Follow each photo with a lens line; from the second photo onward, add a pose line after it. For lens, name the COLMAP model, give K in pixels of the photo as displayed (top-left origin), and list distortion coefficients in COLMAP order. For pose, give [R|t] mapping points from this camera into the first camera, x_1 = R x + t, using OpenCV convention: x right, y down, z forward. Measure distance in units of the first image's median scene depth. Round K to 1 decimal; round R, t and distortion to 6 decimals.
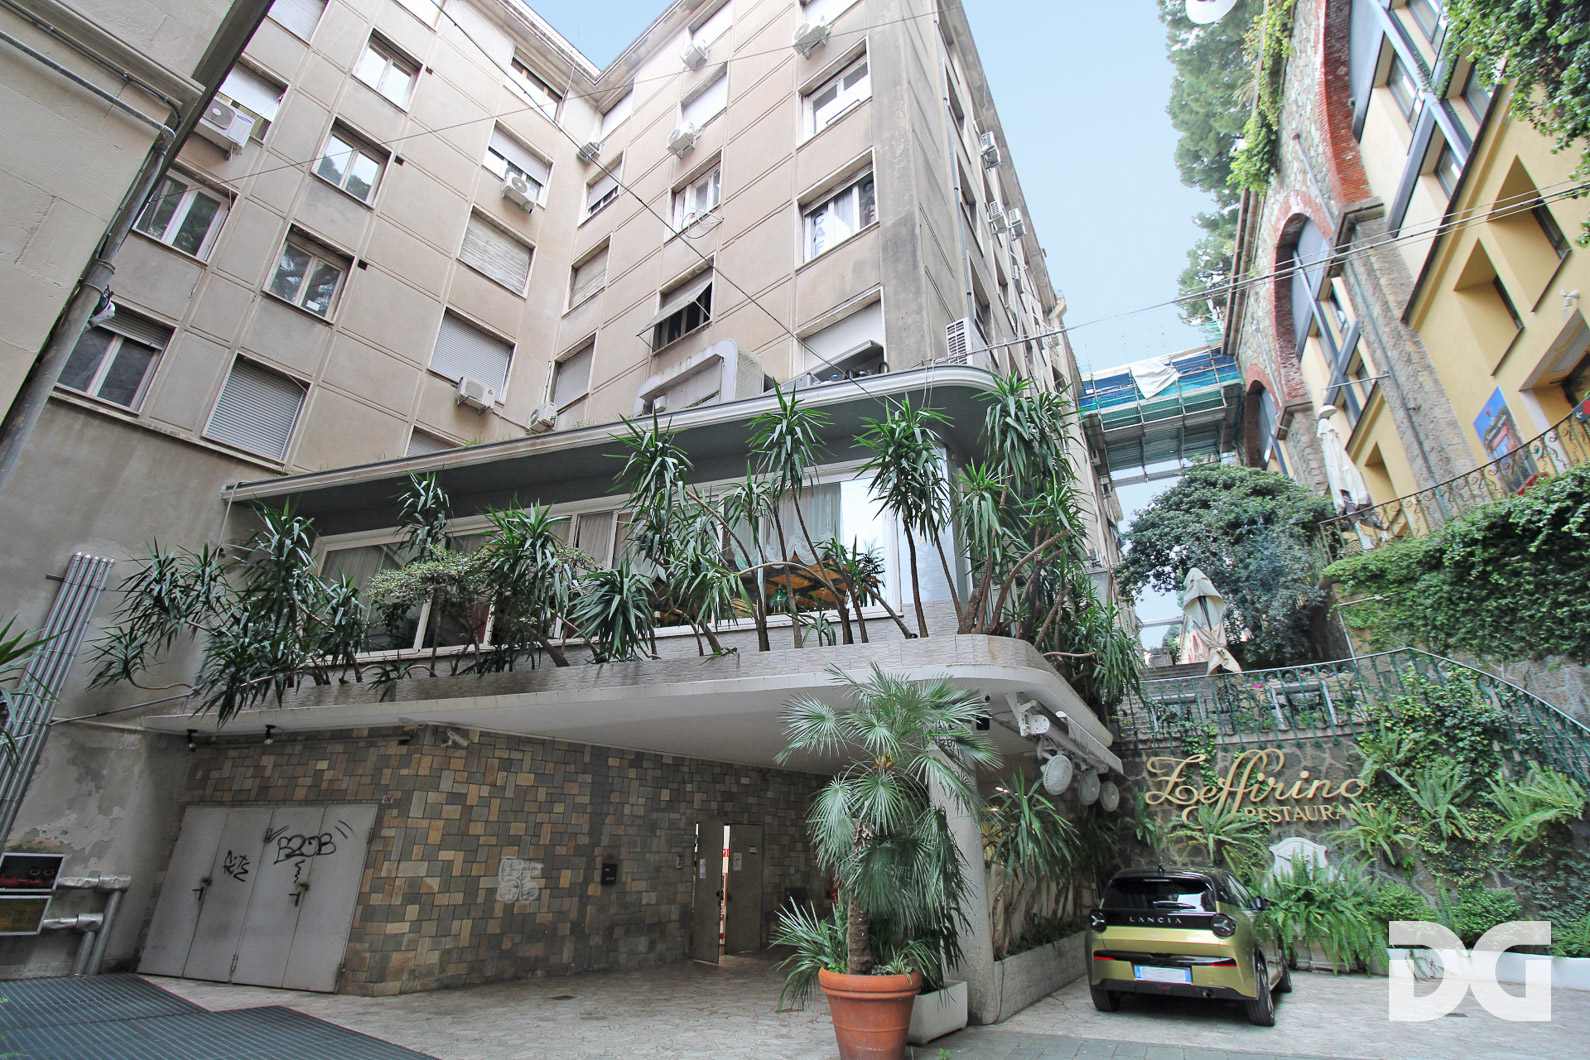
lens RADIAL K [[729.6, 0, 795.7], [0, 729.6, 518.0], [0, 0, 1]] dist [-0.013205, -0.001394]
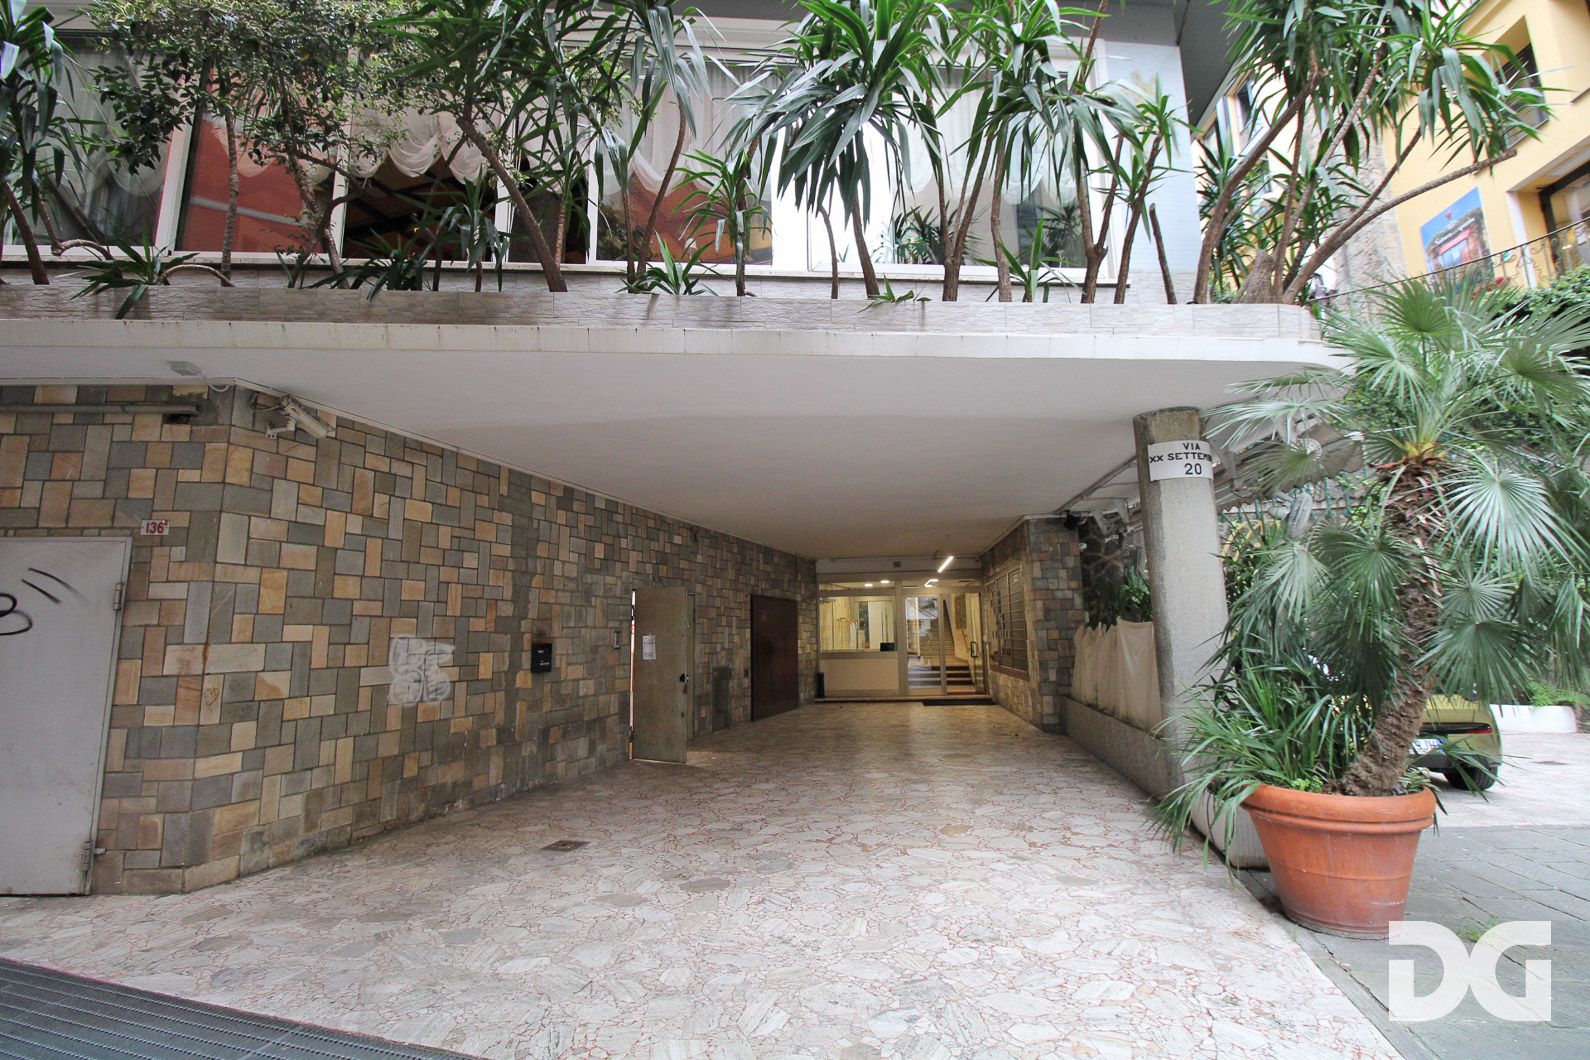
lens RADIAL K [[729.6, 0, 795.7], [0, 729.6, 518.0], [0, 0, 1]] dist [-0.013205, -0.001394]
pose [[0.932274, 0.041001, 0.359422, -0.311639], [-0.136058, 0.960346, 0.243360, 0.190652], [-0.335191, -0.275780, 0.900884, 0.392142]]
